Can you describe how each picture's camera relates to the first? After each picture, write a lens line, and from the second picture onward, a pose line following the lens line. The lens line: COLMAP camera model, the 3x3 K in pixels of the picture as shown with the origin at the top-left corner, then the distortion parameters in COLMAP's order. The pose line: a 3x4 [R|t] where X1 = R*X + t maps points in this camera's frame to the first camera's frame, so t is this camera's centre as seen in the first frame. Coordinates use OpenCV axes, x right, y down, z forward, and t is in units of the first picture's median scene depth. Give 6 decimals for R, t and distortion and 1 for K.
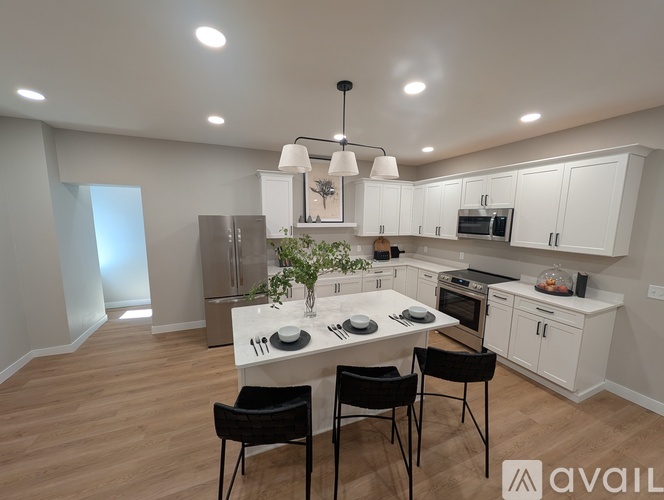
lens RADIAL K [[254.5, 0, 331.0], [0, 254.5, 252.8], [0, 0, 1]] dist [0.000143, 0.000043]
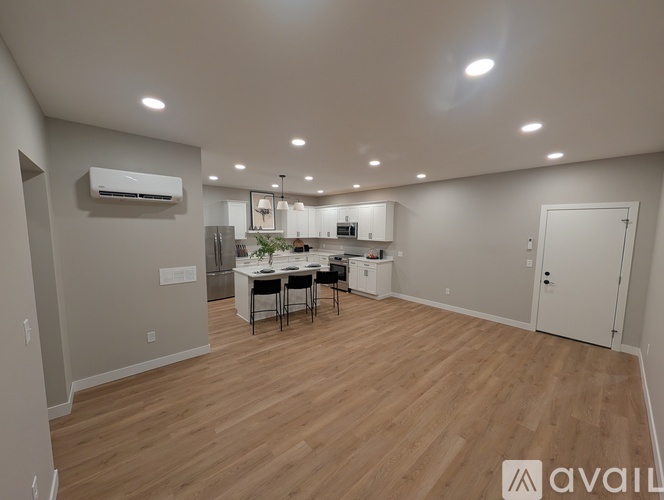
lens RADIAL K [[254.5, 0, 331.0], [0, 254.5, 252.8], [0, 0, 1]] dist [0.000143, 0.000043]
pose [[0.945753, -0.035269, 0.322965, -0.183435], [0.048401, 0.998292, -0.032717, 0.123947], [-0.321260, 0.046574, 0.945845, -0.841413]]
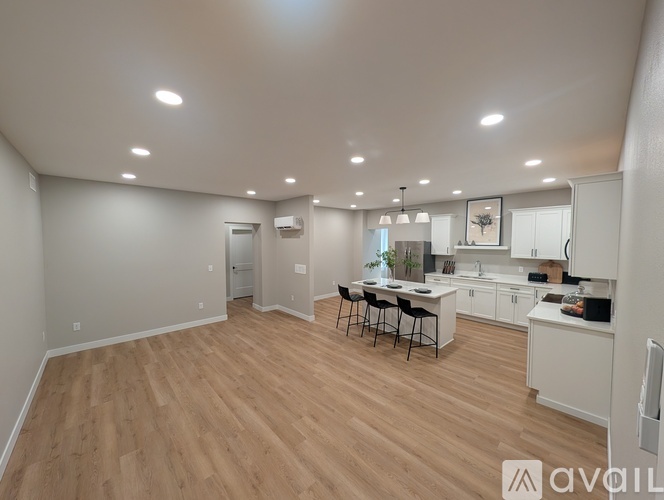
lens RADIAL K [[254.5, 0, 331.0], [0, 254.5, 252.8], [0, 0, 1]] dist [0.000143, 0.000043]
pose [[0.347474, 0.035533, -0.937016, 1.134800], [-0.129200, 0.991565, -0.010310, 0.039473], [0.928746, 0.124645, 0.349133, -0.224614]]
